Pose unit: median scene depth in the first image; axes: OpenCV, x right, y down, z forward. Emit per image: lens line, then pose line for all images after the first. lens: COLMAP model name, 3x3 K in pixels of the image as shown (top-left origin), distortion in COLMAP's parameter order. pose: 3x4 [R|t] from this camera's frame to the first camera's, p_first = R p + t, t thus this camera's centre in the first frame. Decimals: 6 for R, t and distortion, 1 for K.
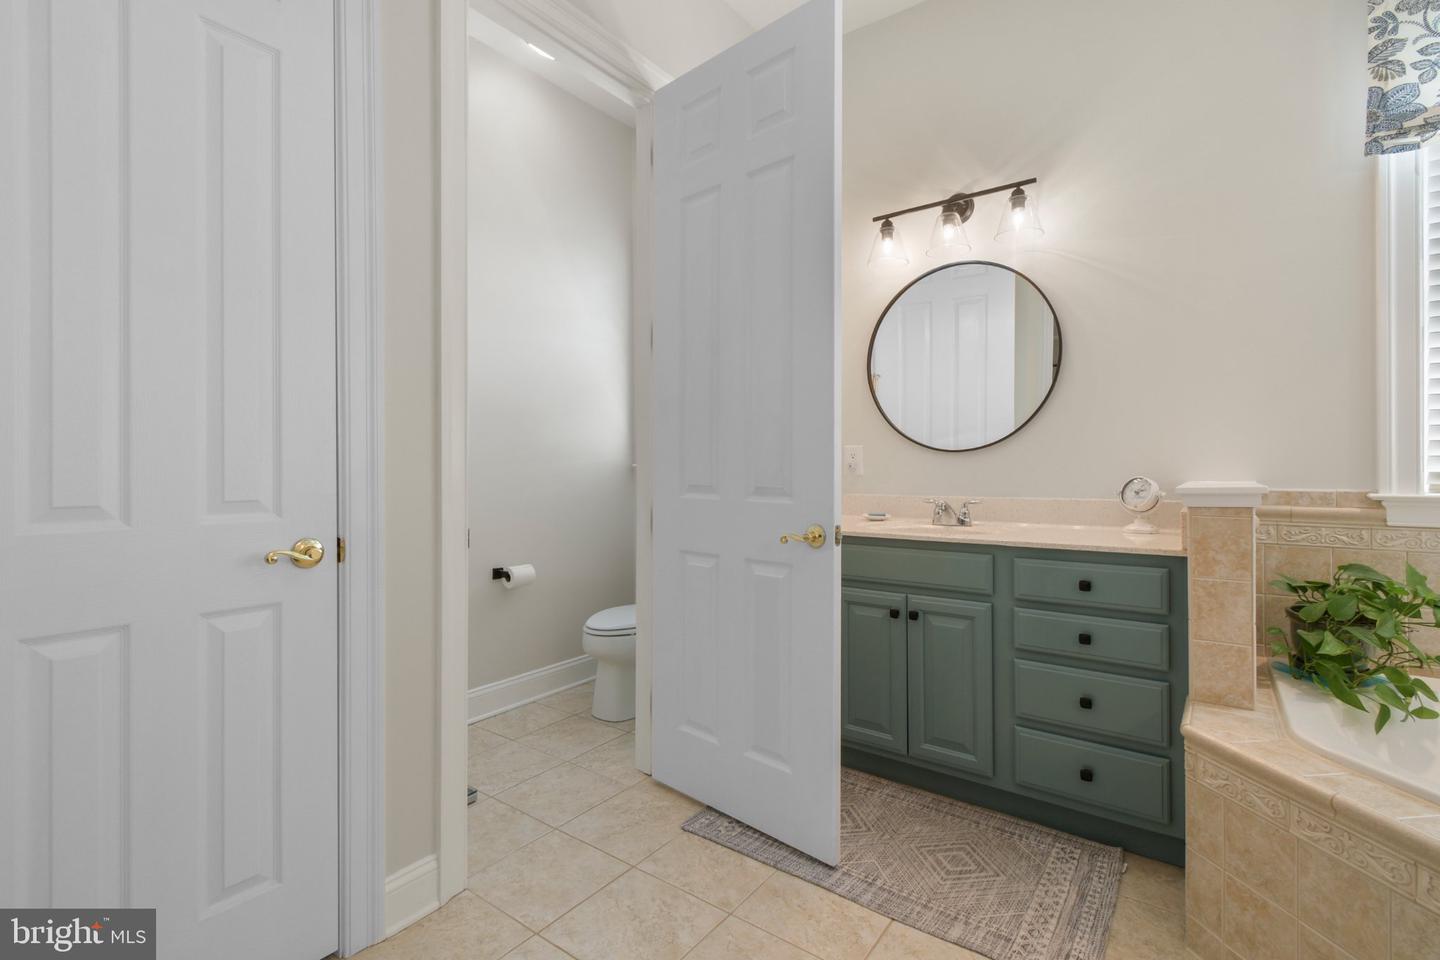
lens RADIAL K [[650.0, 0, 720.0], [0, 650.0, 480.0], [0, 0, 1]] dist [-0.000752, -0.000923]
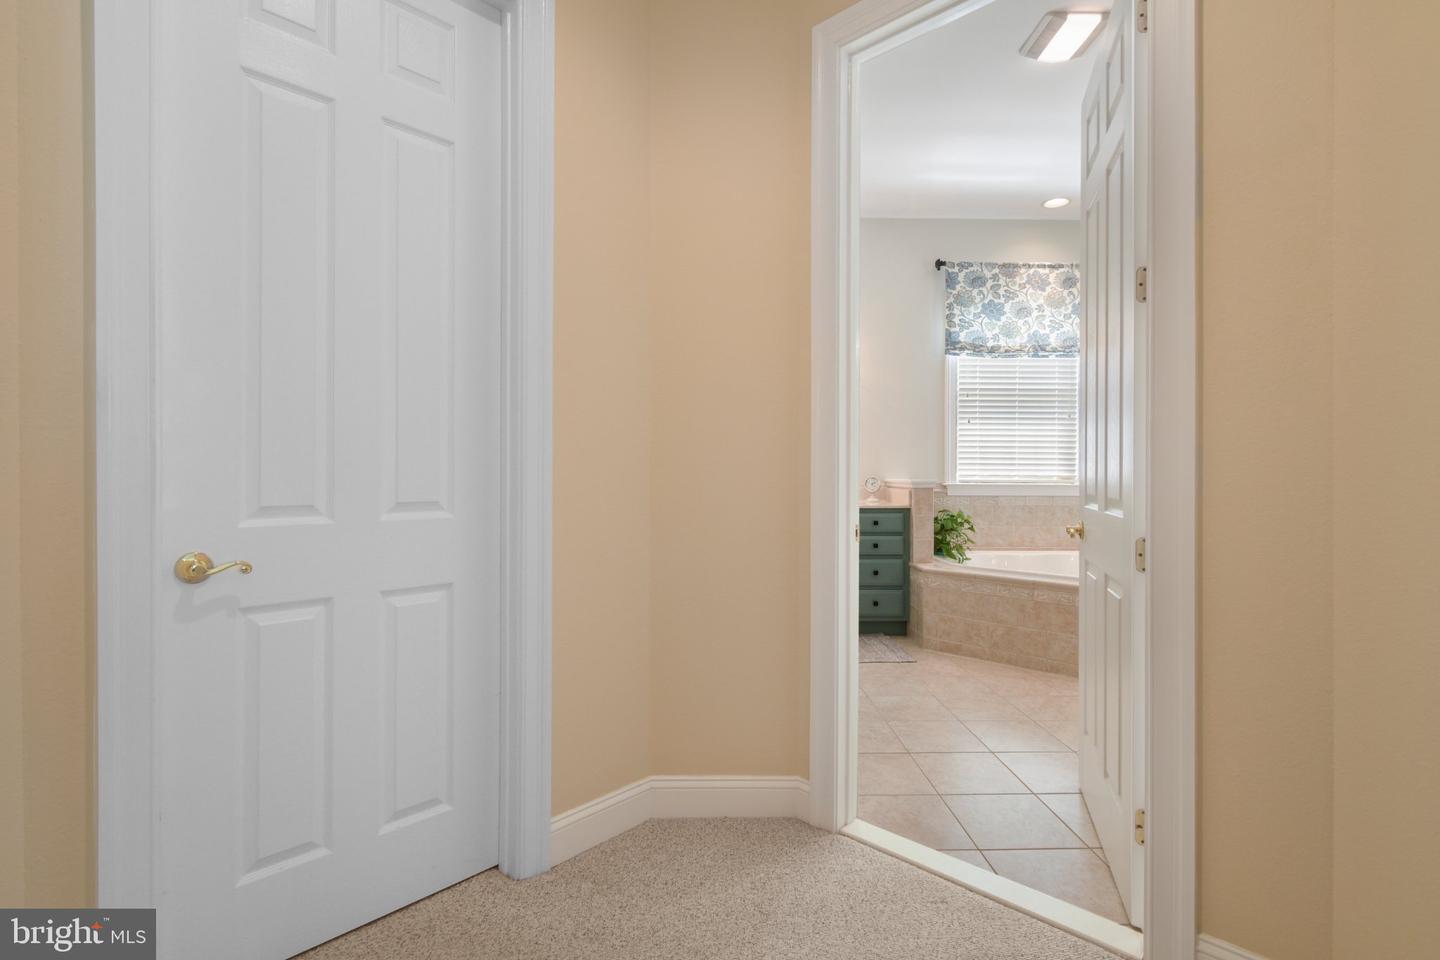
lens RADIAL K [[636.2, 0, 720.0], [0, 636.2, 480.0], [0, 0, 1]] dist [0.000419, 0.000037]
pose [[0.800886, -0.004008, 0.598803, -1.300530], [0.007708, 0.999964, -0.003615, 0.011435], [-0.598767, 0.007510, 0.800888, -0.522508]]
